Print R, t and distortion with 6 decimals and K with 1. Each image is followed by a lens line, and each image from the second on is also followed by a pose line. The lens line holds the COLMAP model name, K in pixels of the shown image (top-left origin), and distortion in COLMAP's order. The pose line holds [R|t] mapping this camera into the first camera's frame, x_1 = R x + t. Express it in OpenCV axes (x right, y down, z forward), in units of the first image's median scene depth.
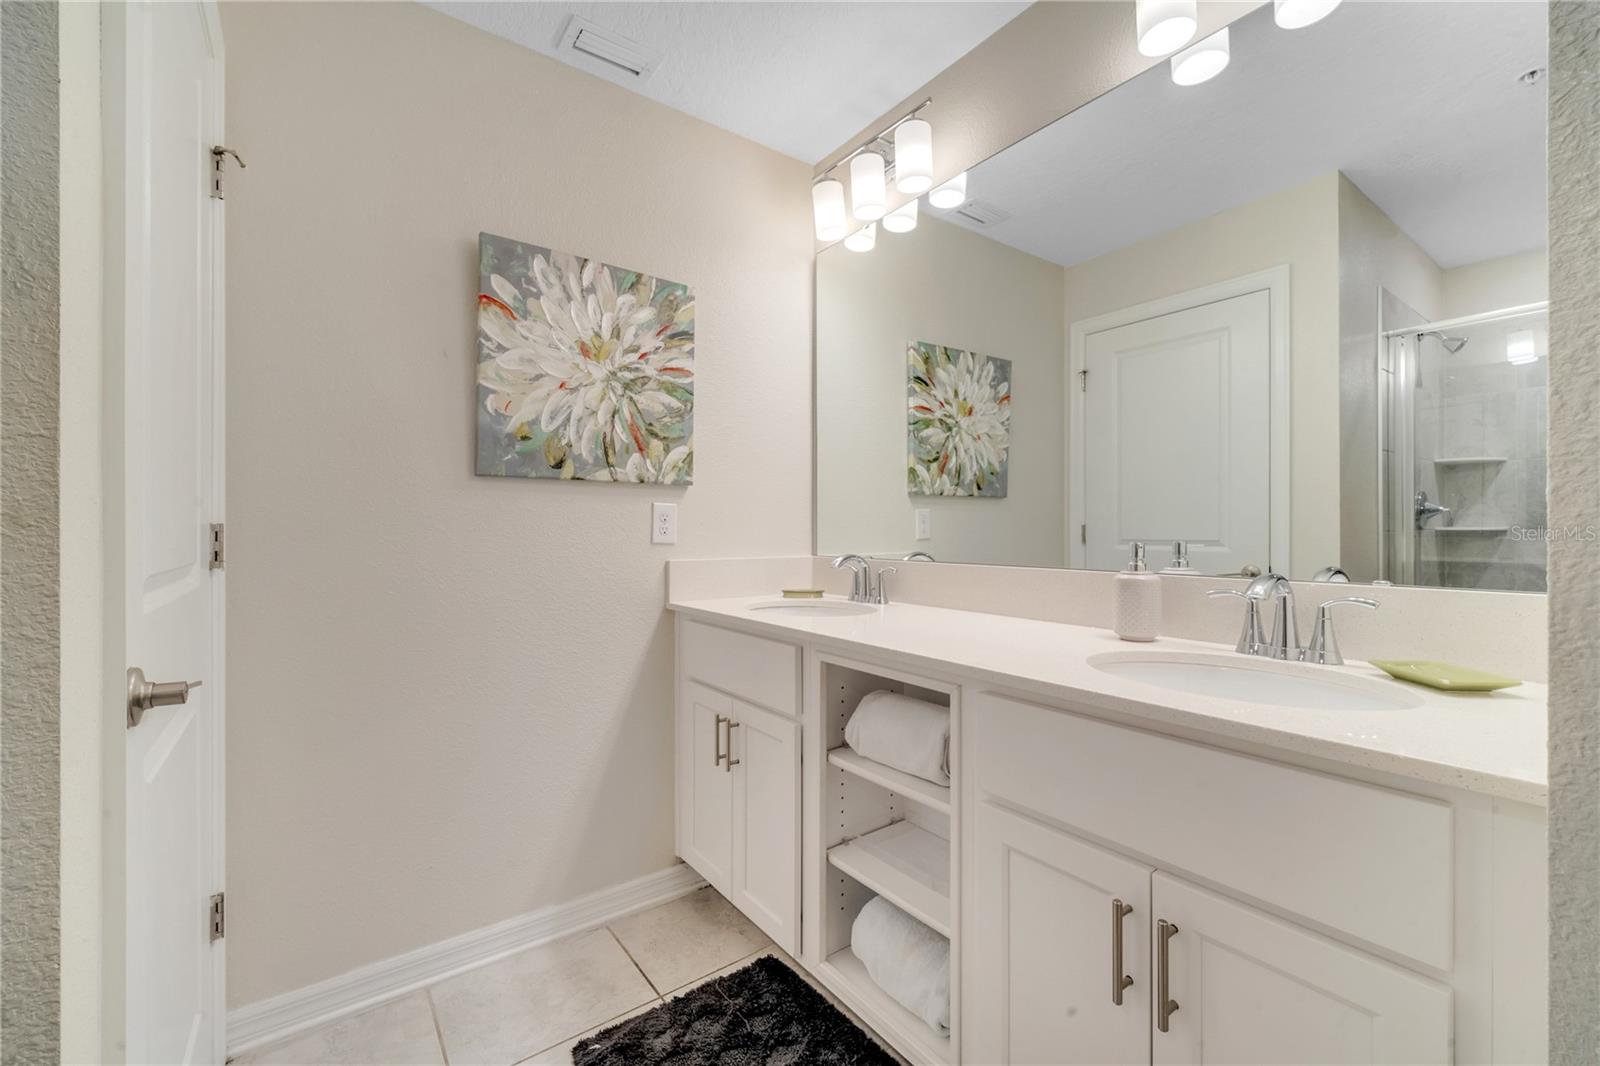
lens RADIAL K [[656.3, 0, 799.0], [0, 656.3, 535.7], [0, 0, 1]] dist [0.005729, -0.002127]
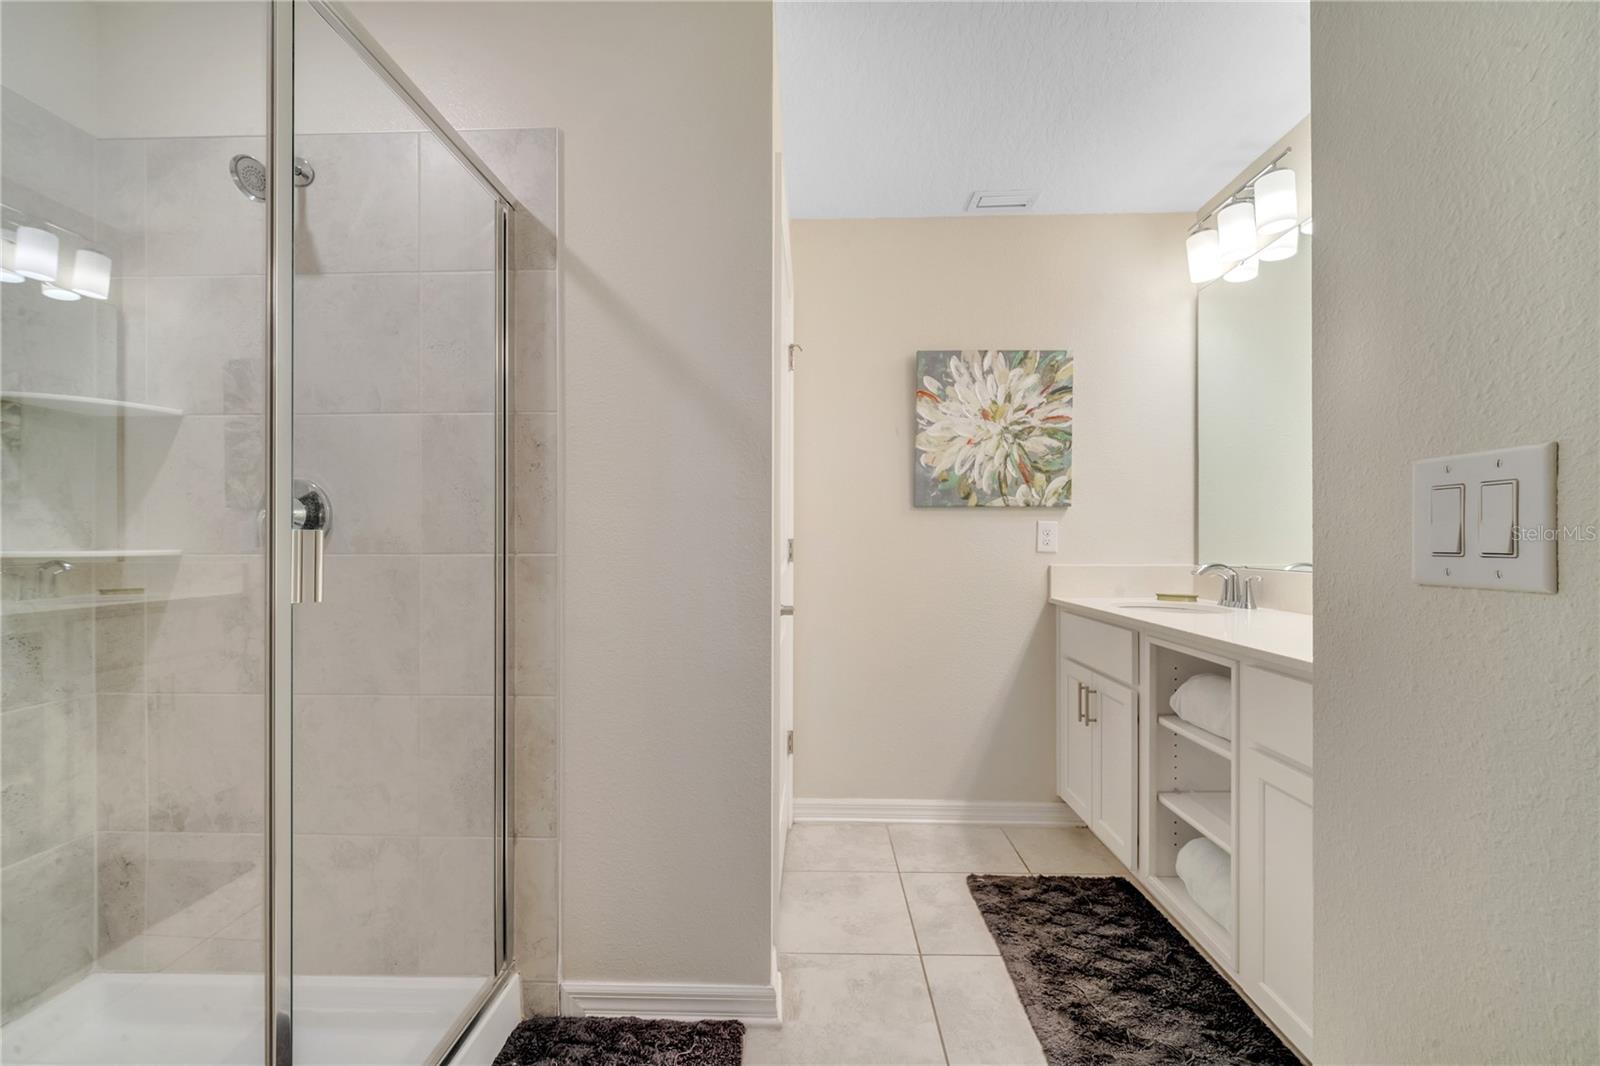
lens RADIAL K [[656.3, 0, 780.4], [0, 656.3, 535.9], [0, 0, 1]] dist [0.005729, -0.002127]
pose [[0.769499, -0.006013, -0.638620, 0.249598], [-0.003593, 0.999899, -0.013743, -0.000327], [0.638638, 0.012870, 0.769399, -0.387344]]
